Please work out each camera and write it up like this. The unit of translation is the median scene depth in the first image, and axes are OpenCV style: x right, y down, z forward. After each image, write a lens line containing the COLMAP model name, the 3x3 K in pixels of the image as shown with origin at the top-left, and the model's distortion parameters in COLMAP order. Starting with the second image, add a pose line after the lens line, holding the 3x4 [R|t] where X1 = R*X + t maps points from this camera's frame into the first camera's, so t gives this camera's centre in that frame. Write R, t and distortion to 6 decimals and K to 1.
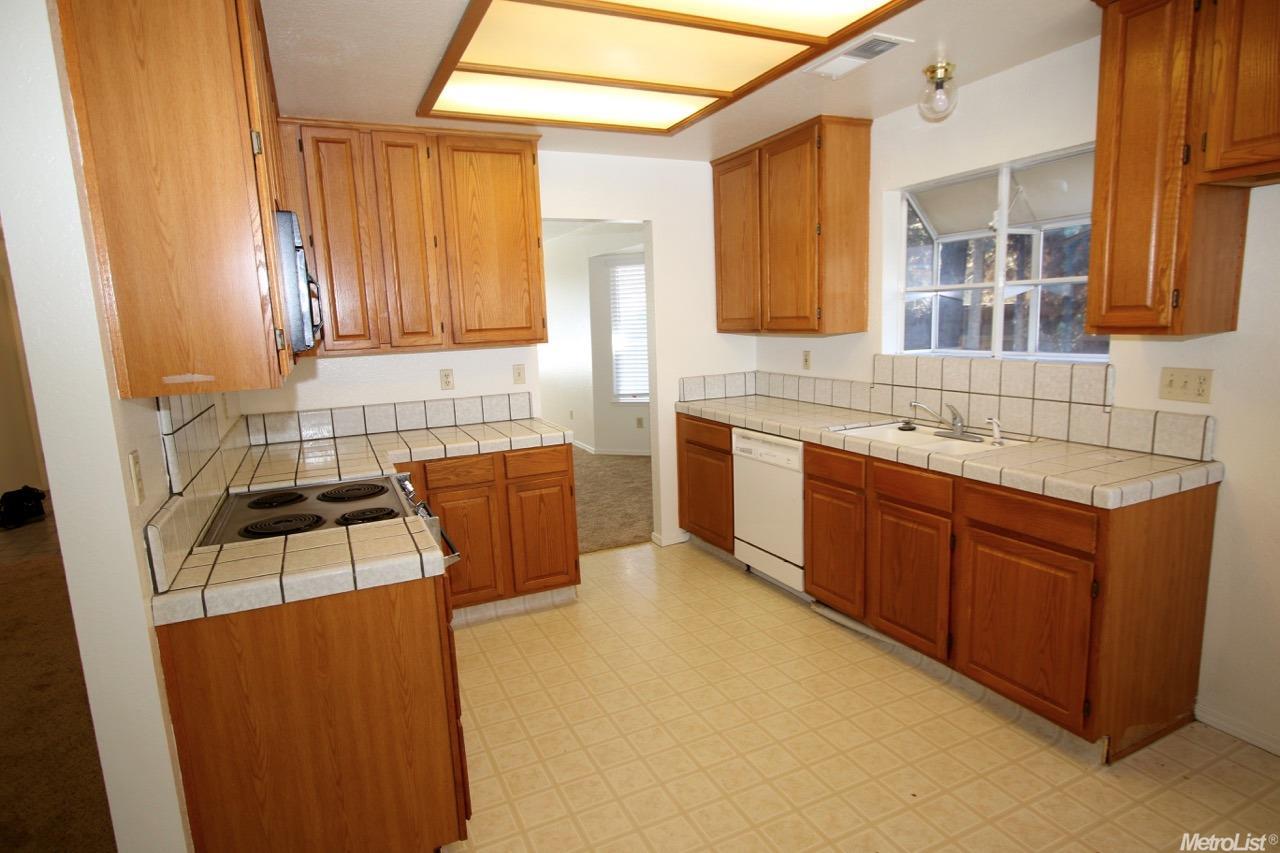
lens RADIAL K [[701.5, 0, 643.1], [0, 701.5, 427.4], [0, 0, 1]] dist [-0.002976, 0.000738]
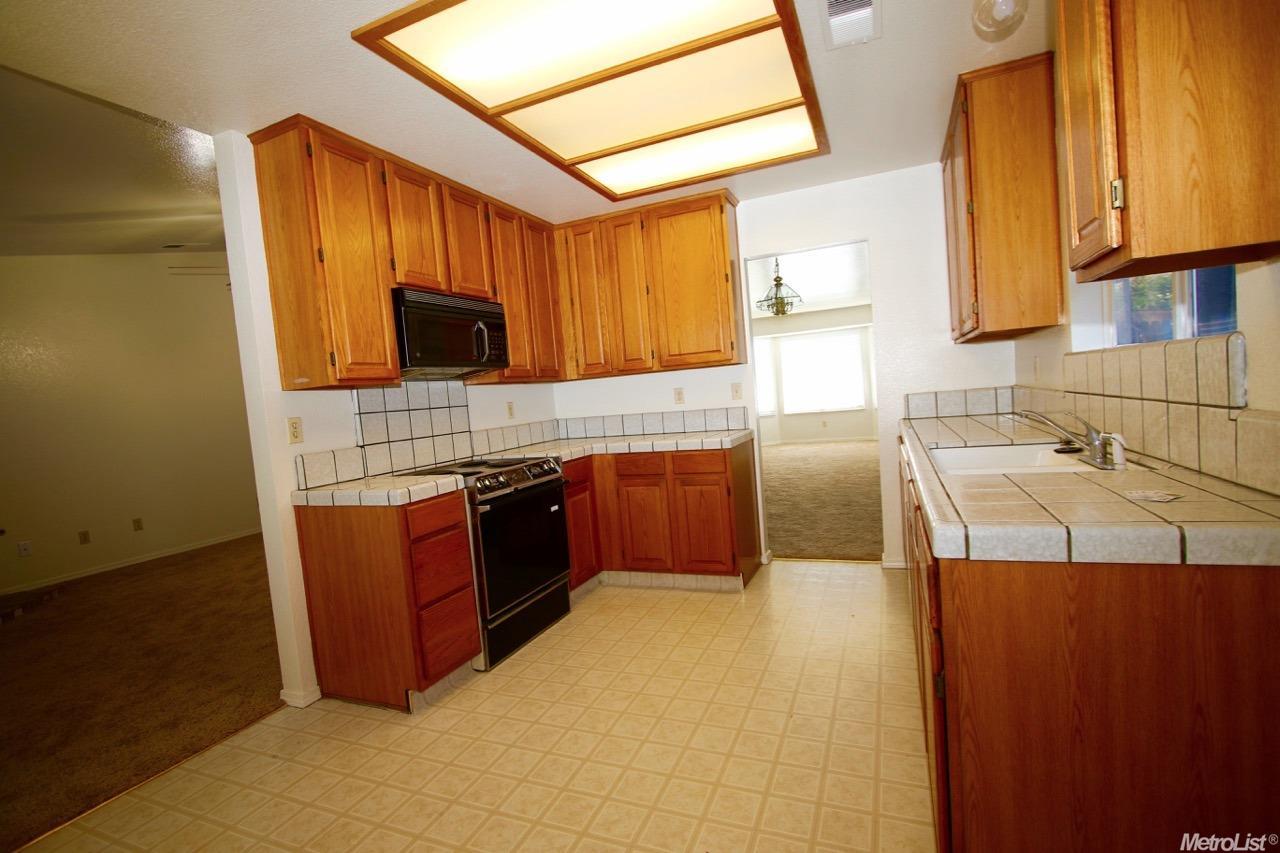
lens RADIAL K [[582.2, 0, 642.6], [0, 582.2, 428.5], [0, 0, 1]] dist [-0.024923, -0.000191]
pose [[0.668581, 0.026605, -0.743163, 0.512007], [-0.060889, 0.997963, -0.019052, 0.016541], [0.741142, 0.057988, 0.668839, 0.270896]]
